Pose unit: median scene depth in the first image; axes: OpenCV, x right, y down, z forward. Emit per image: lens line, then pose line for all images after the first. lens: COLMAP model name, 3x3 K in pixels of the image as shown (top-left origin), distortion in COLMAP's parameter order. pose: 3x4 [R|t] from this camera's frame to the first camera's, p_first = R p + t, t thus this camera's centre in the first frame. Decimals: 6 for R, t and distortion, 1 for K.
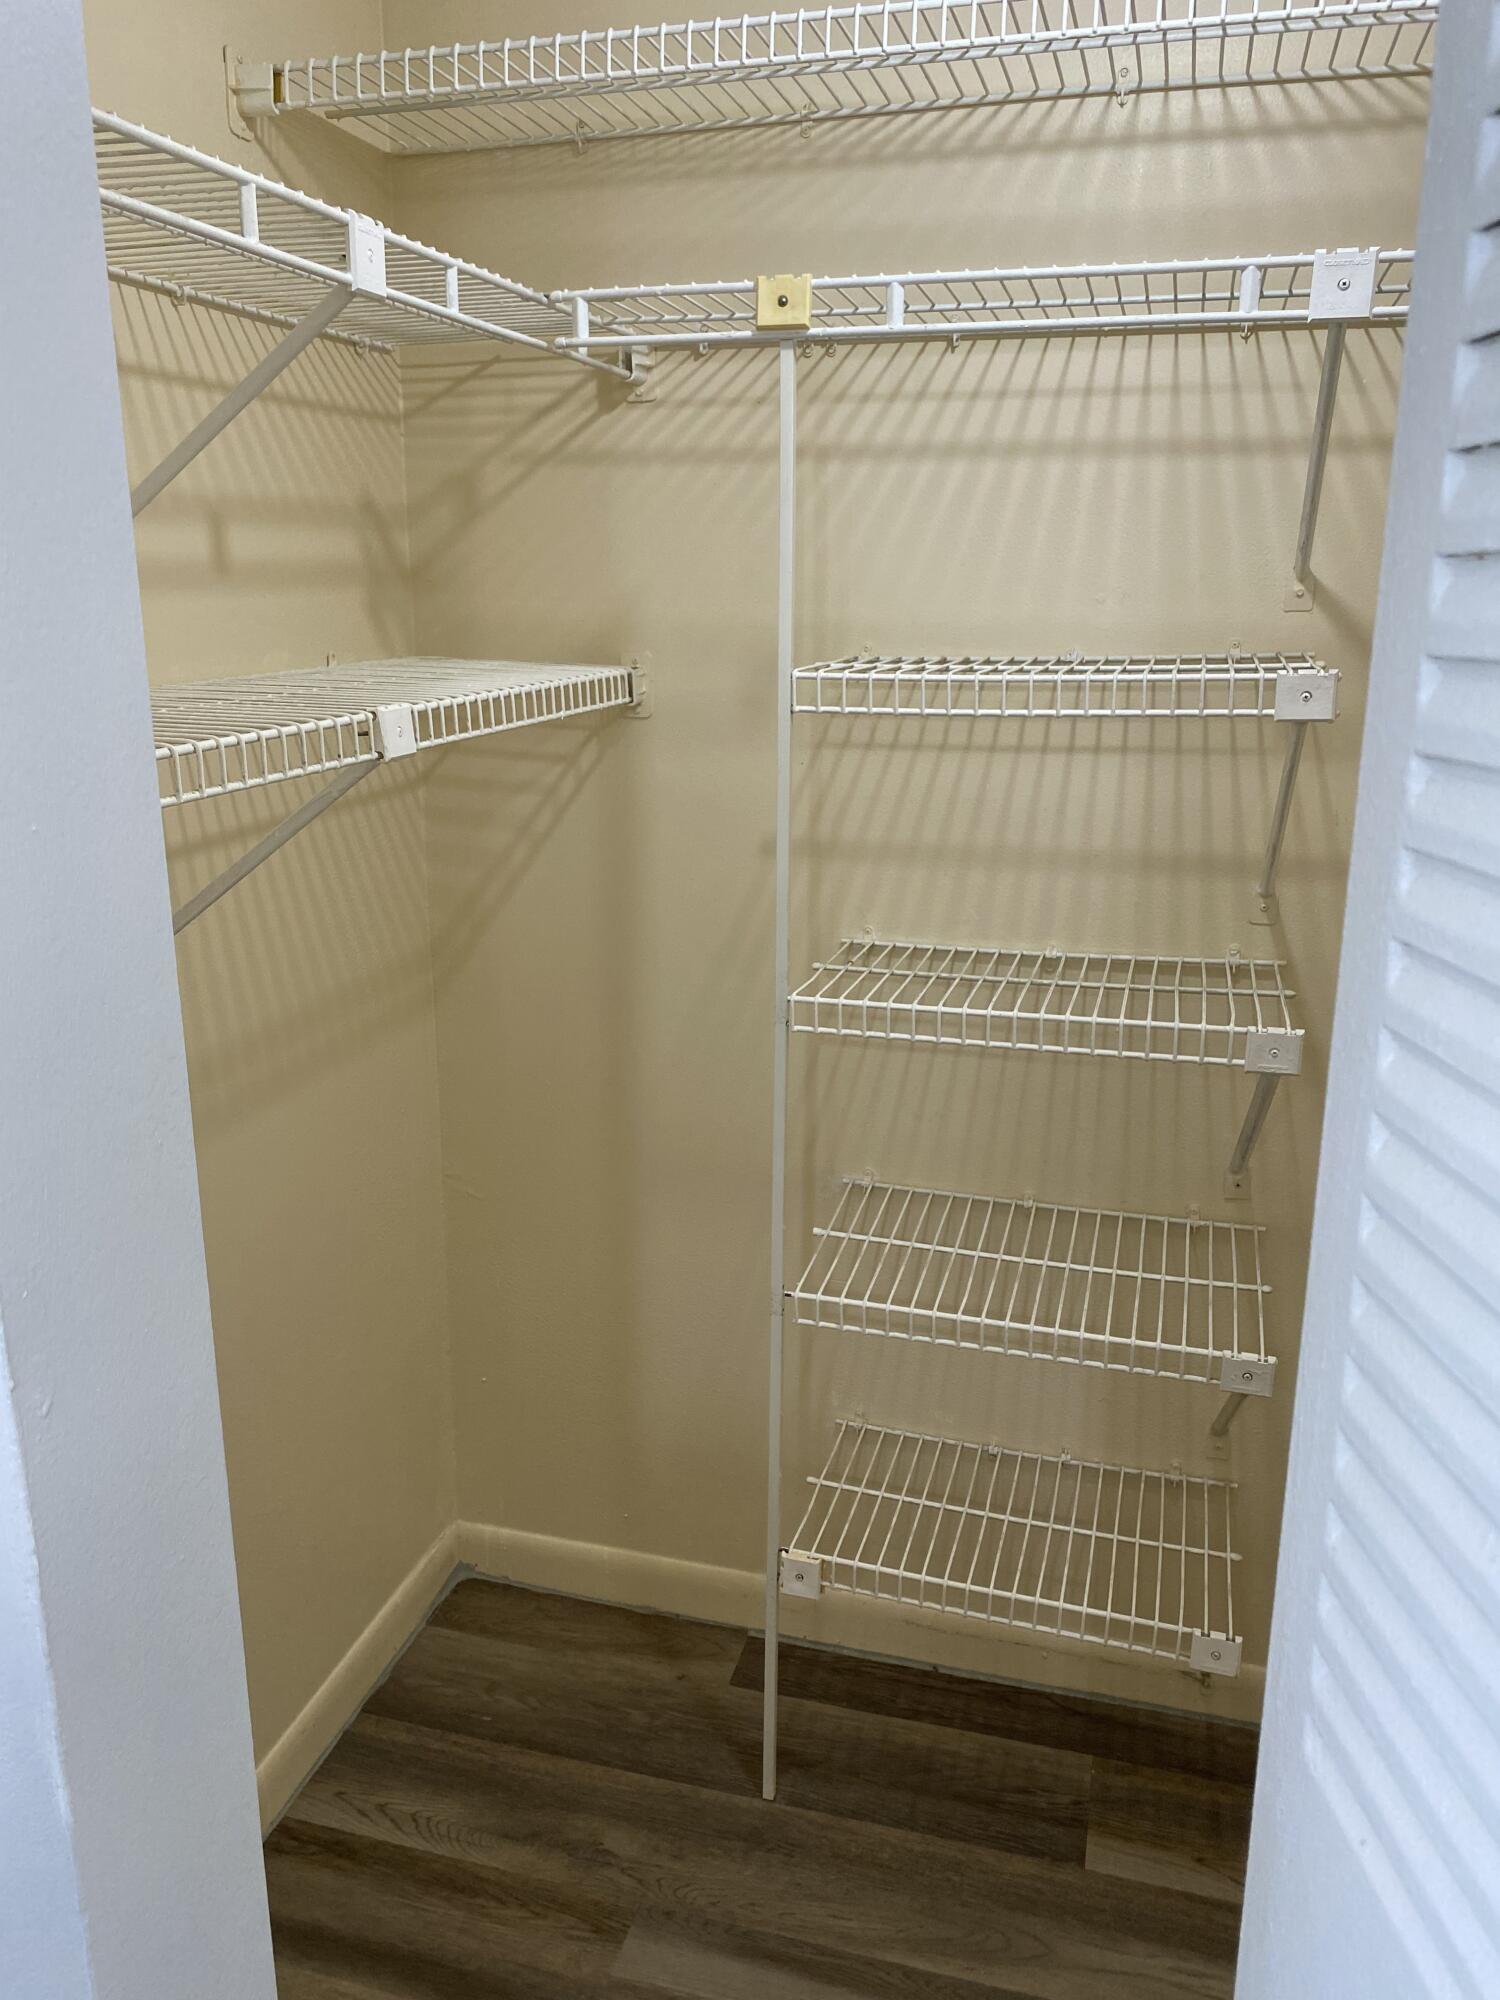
lens RADIAL K [[1522.0, 0, 704.9], [0, 1522.0, 907.3], [0, 0, 1]] dist [0.052147, -0.062923]
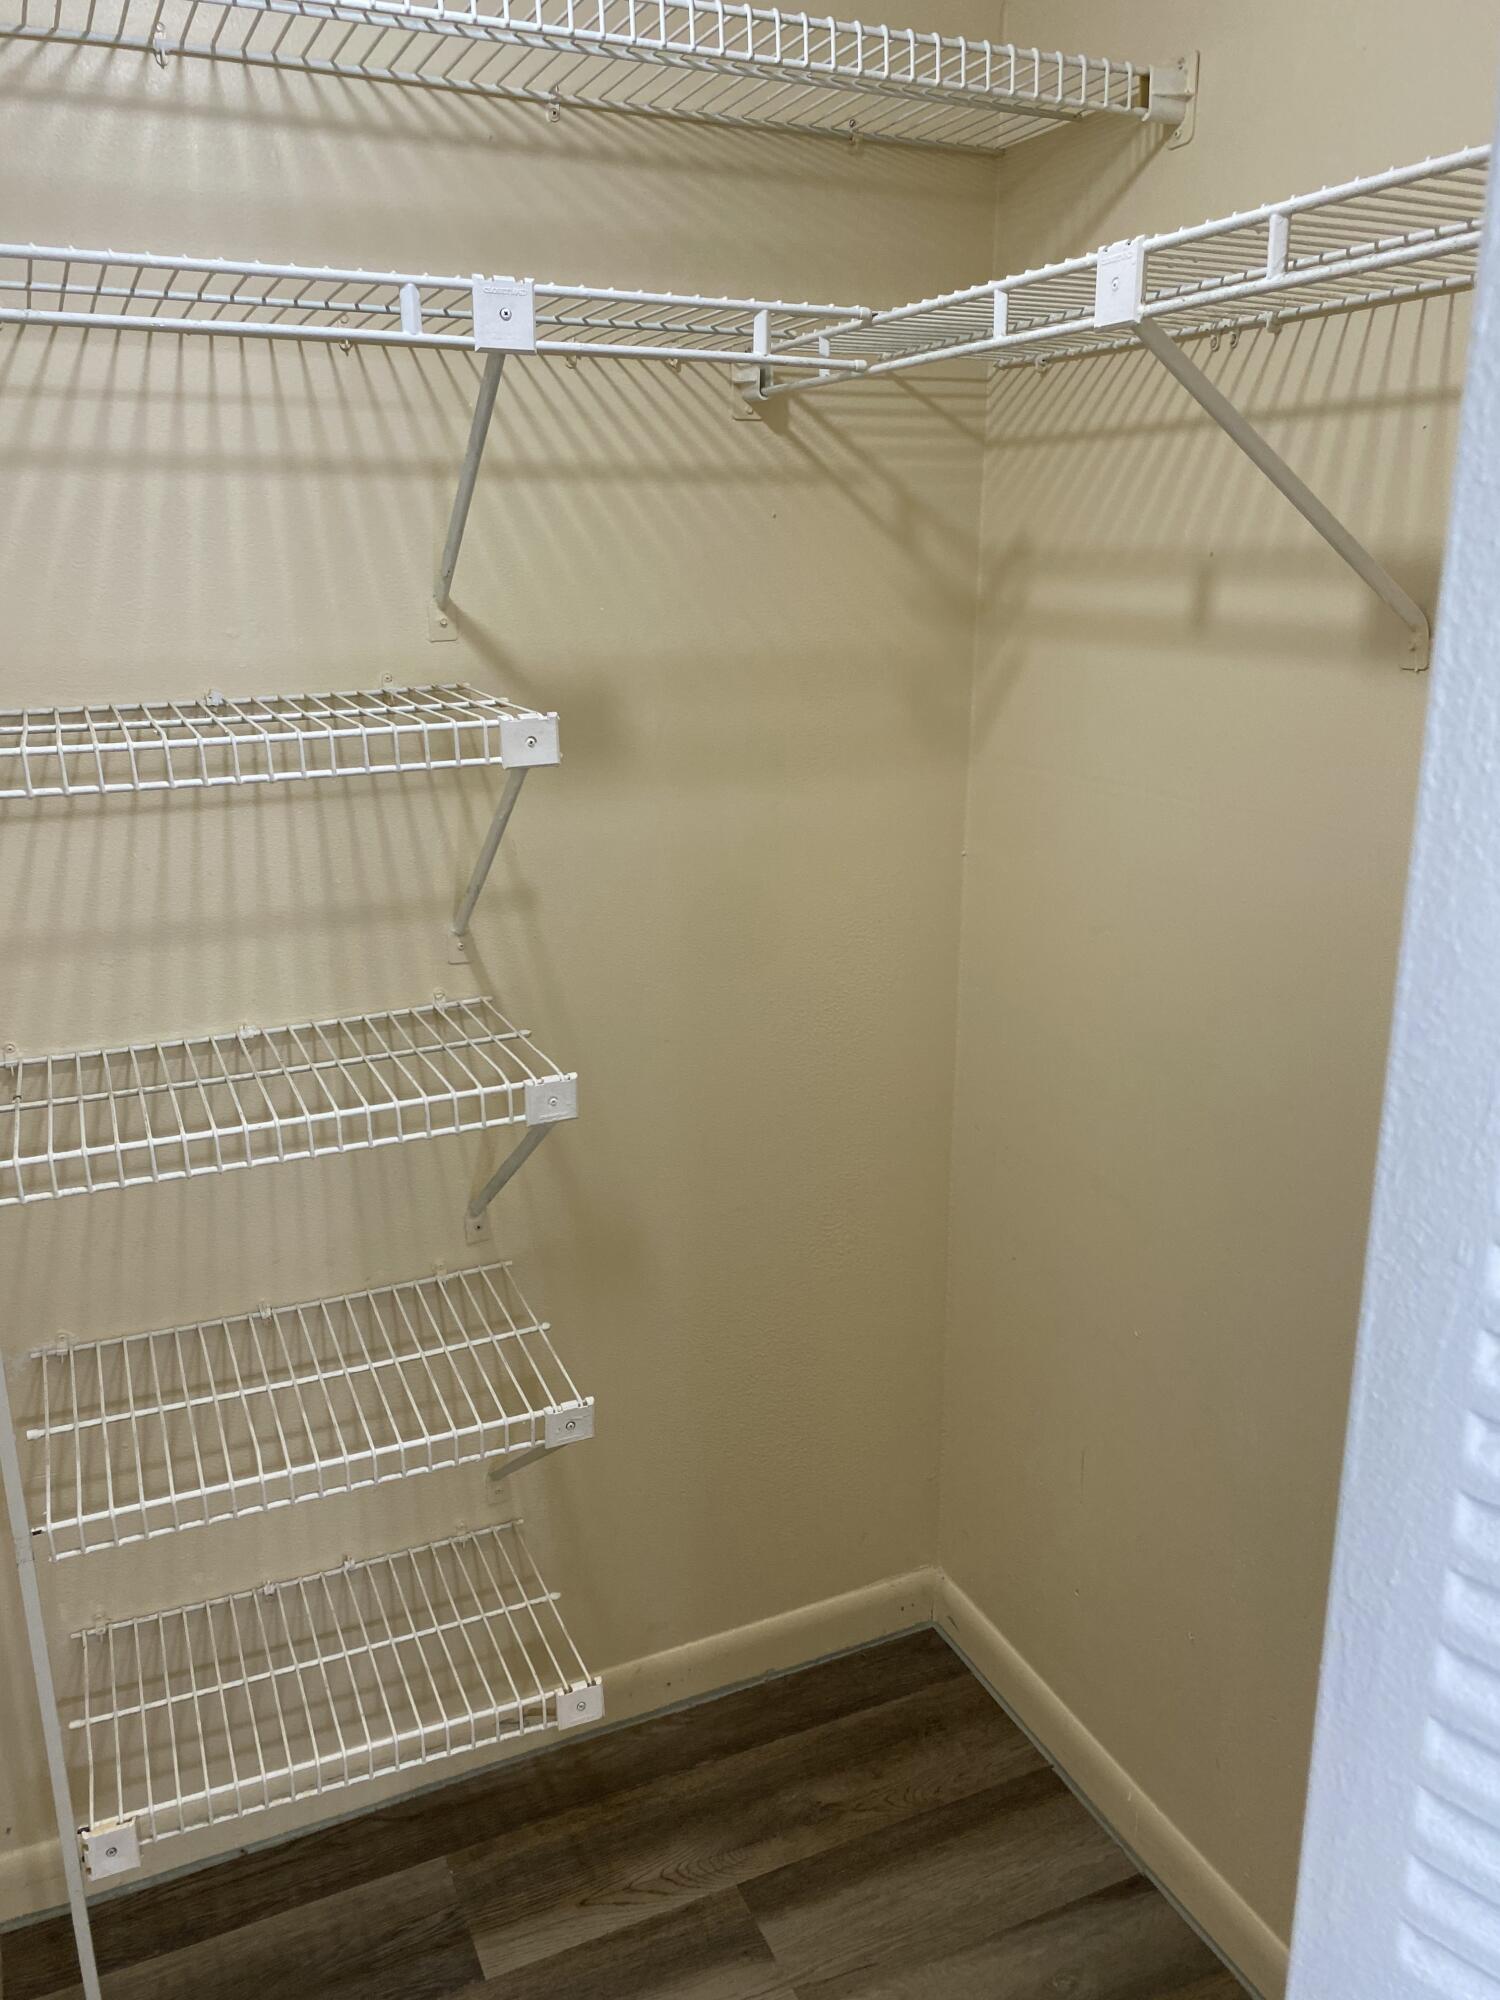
lens RADIAL K [[1522.0, 0, 703.4], [0, 1522.0, 935.3], [0, 0, 1]] dist [0.052147, -0.062923]
pose [[0.761064, -0.168872, 0.626310, -0.125404], [0.147916, 0.985261, 0.085915, -0.067024], [-0.631588, 0.027255, 0.774825, 0.146563]]
